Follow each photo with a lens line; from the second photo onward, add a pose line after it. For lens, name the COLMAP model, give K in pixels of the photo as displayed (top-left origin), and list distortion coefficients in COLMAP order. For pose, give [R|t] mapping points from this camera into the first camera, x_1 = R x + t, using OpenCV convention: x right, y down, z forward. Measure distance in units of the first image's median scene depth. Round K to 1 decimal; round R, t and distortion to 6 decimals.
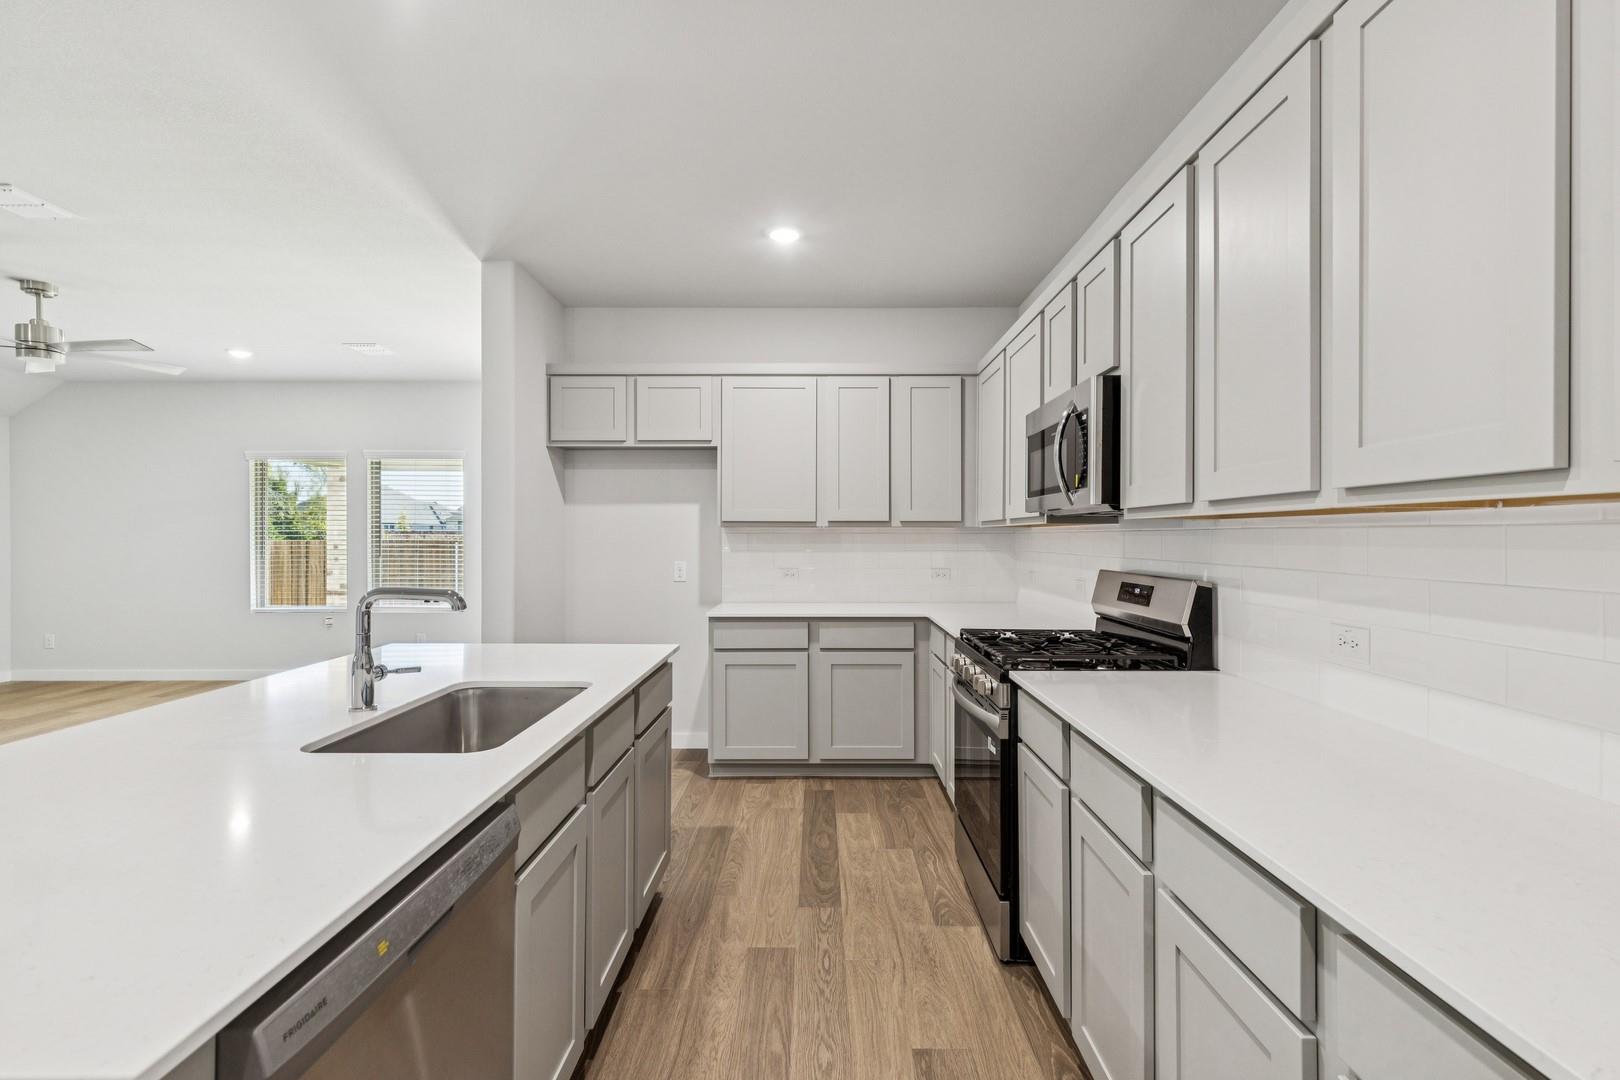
lens RADIAL K [[734.4, 0, 817.0], [0, 734.4, 541.1], [0, 0, 1]] dist [-0.000011, -0.000258]
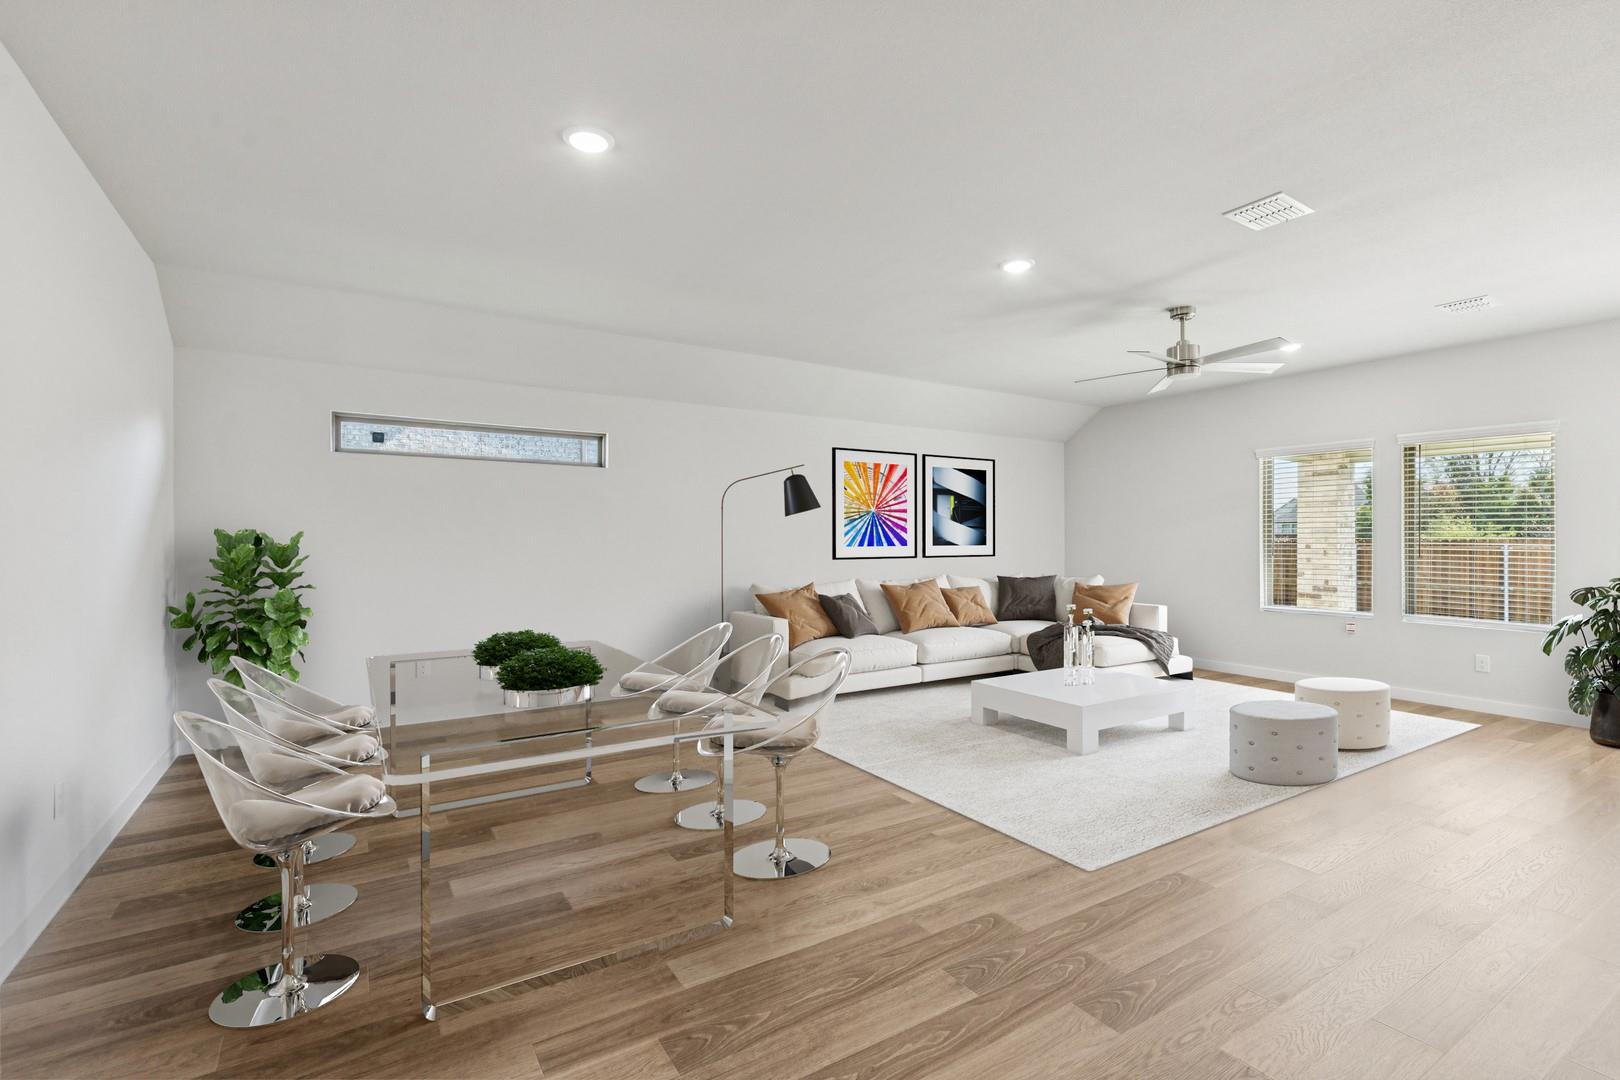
lens RADIAL K [[734.4, 0, 808.3], [0, 734.4, 535.4], [0, 0, 1]] dist [-0.000011, -0.000258]
pose [[0.534309, -0.001596, -0.845287, -0.315726], [-0.007386, 0.999951, -0.006557, 0.007716], [0.845257, 0.009747, 0.534272, -0.068261]]
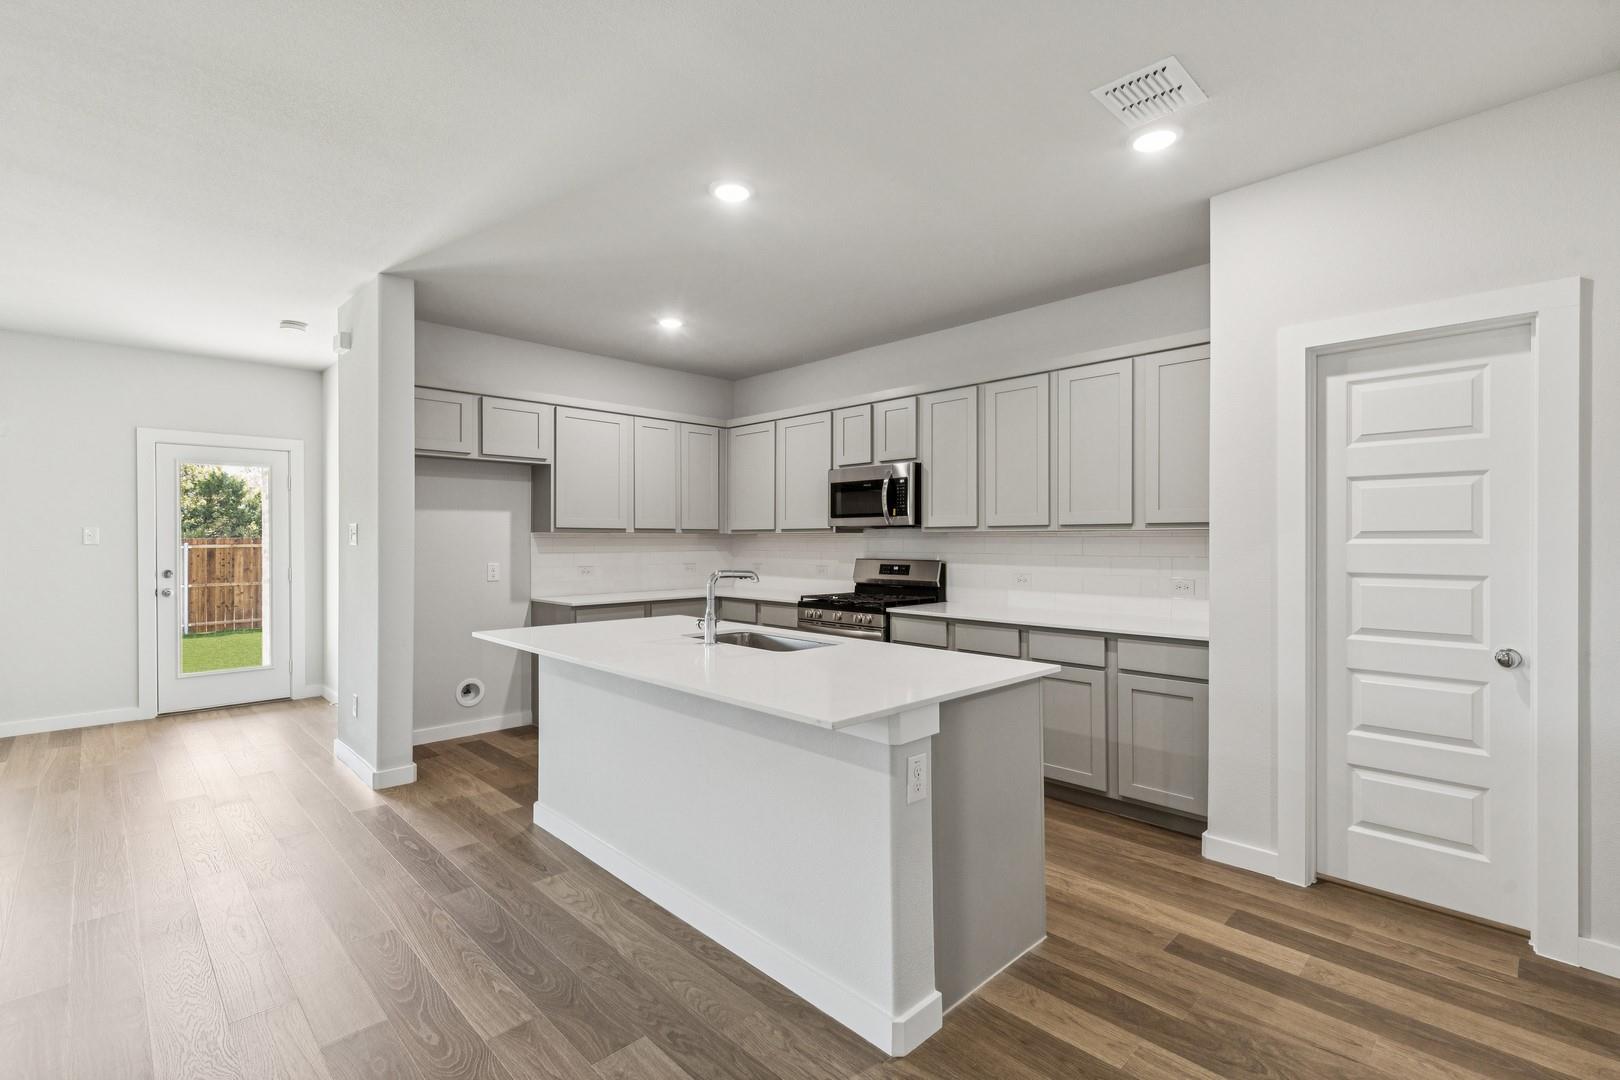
lens RADIAL K [[734.4, 0, 807.1], [0, 734.4, 541.6], [0, 0, 1]] dist [-0.000011, -0.000258]
pose [[0.719083, 0.000443, 0.694924, -0.829137], [0.007172, 0.999942, -0.008058, 0.010643], [-0.694888, 0.010778, 0.719038, -0.173417]]
